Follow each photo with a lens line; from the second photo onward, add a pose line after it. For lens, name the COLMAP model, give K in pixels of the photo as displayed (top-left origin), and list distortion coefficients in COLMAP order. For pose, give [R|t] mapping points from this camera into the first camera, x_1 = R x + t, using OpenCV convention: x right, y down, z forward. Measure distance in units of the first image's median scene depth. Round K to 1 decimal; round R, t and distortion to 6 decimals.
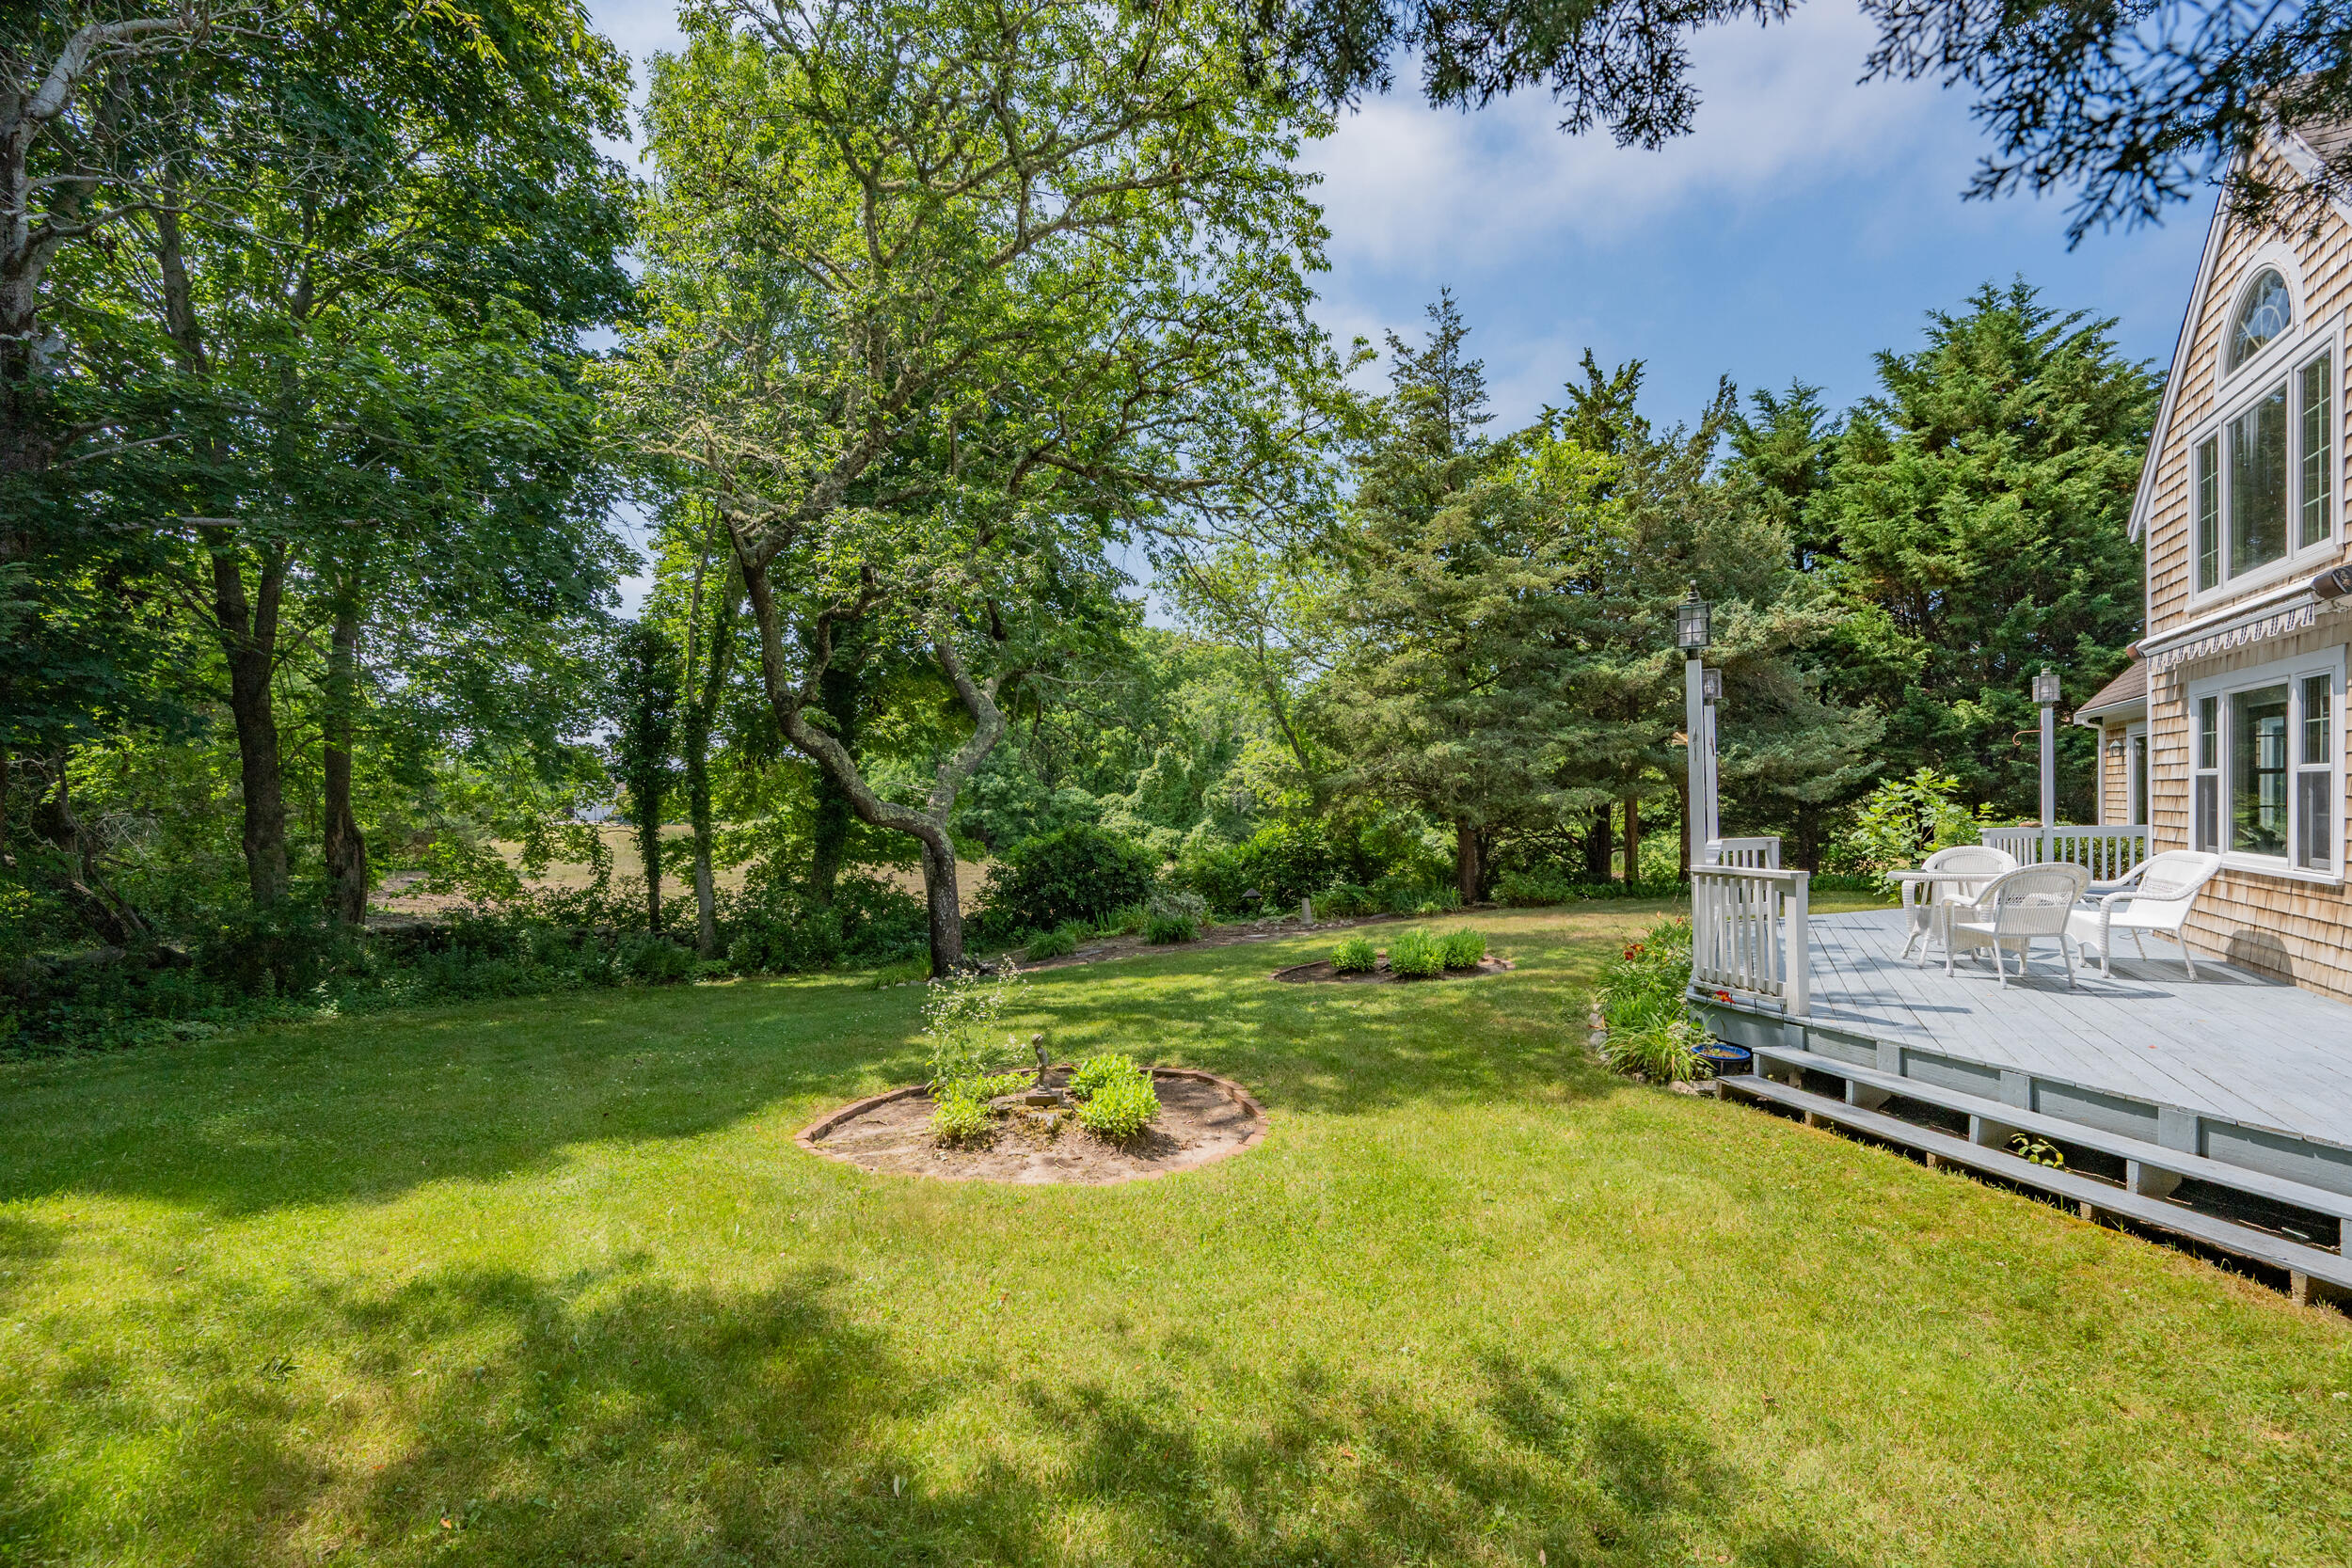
lens RADIAL K [[1068.0, 0, 1131.4], [0, 1068.0, 812.2], [0, 0, 1]] dist [-0.003868, 0.000381]
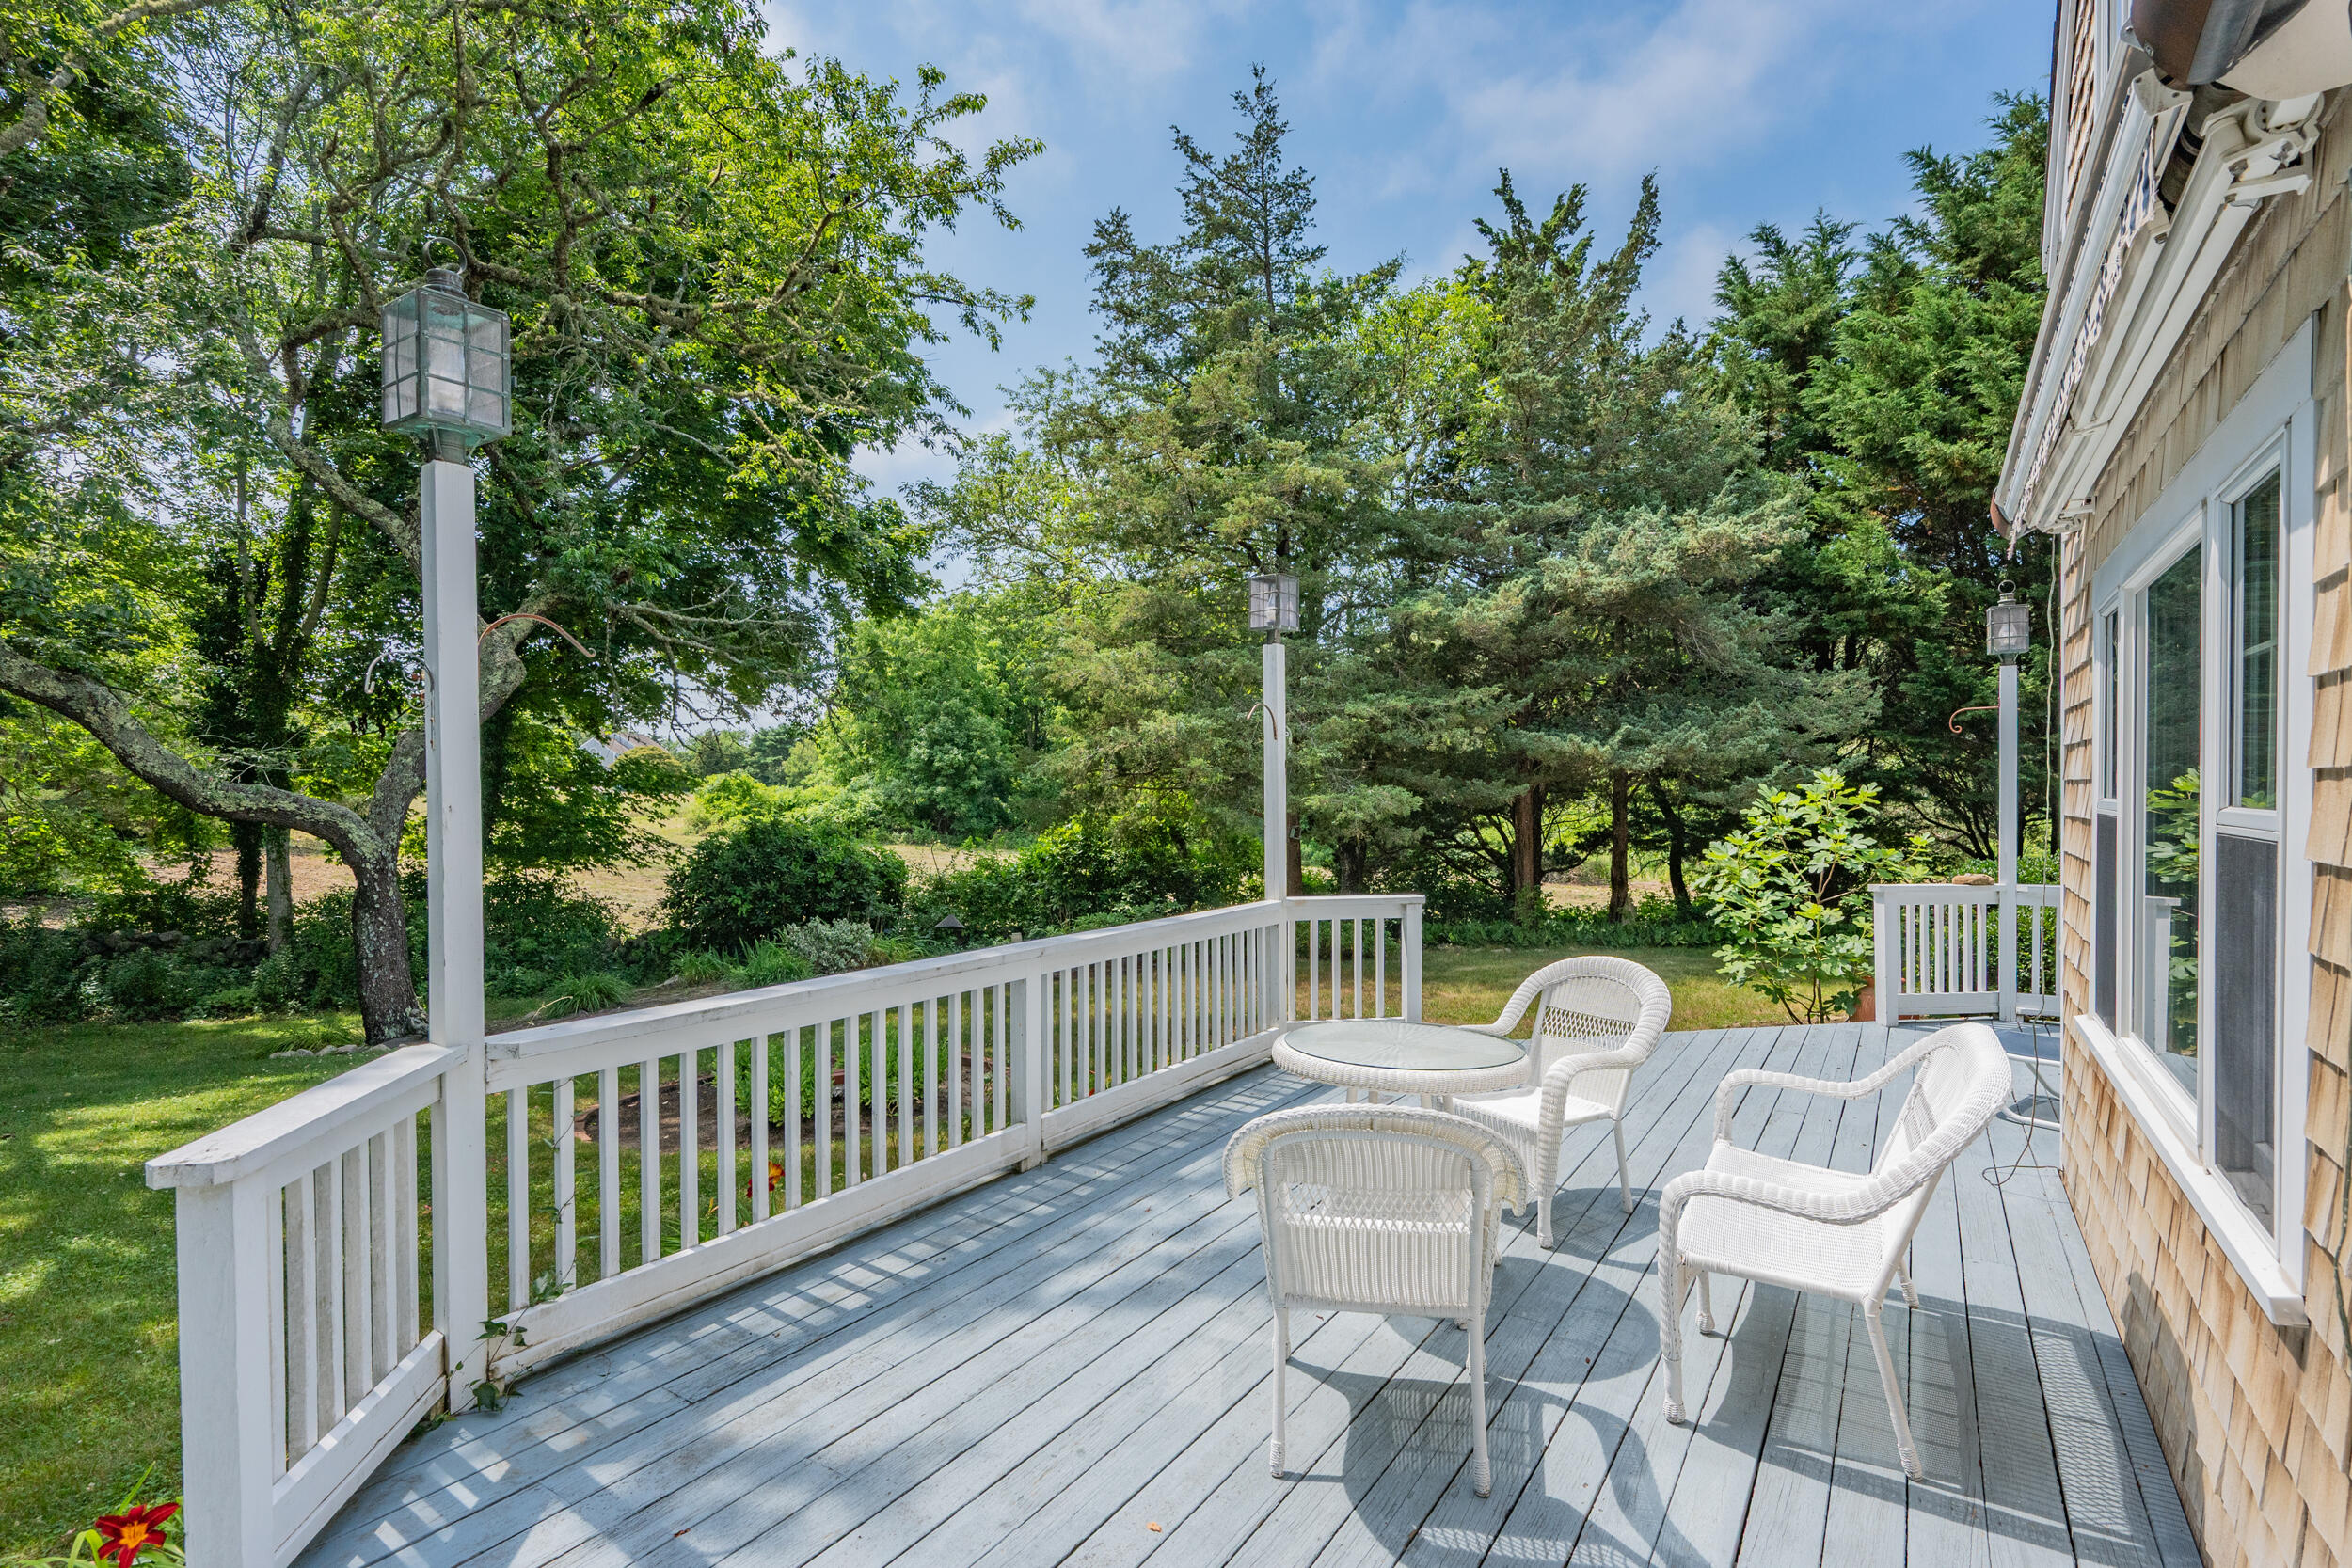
lens RADIAL K [[1135.1, 0, 1179.6], [0, 1135.1, 795.1], [0, 0, 1]] dist [0.000657, -0.000098]
pose [[0.996831, 0.024582, -0.075654, 0.309832], [-0.024159, 0.999687, 0.006502, -0.016018], [0.075790, -0.004654, 0.997113, 0.248623]]
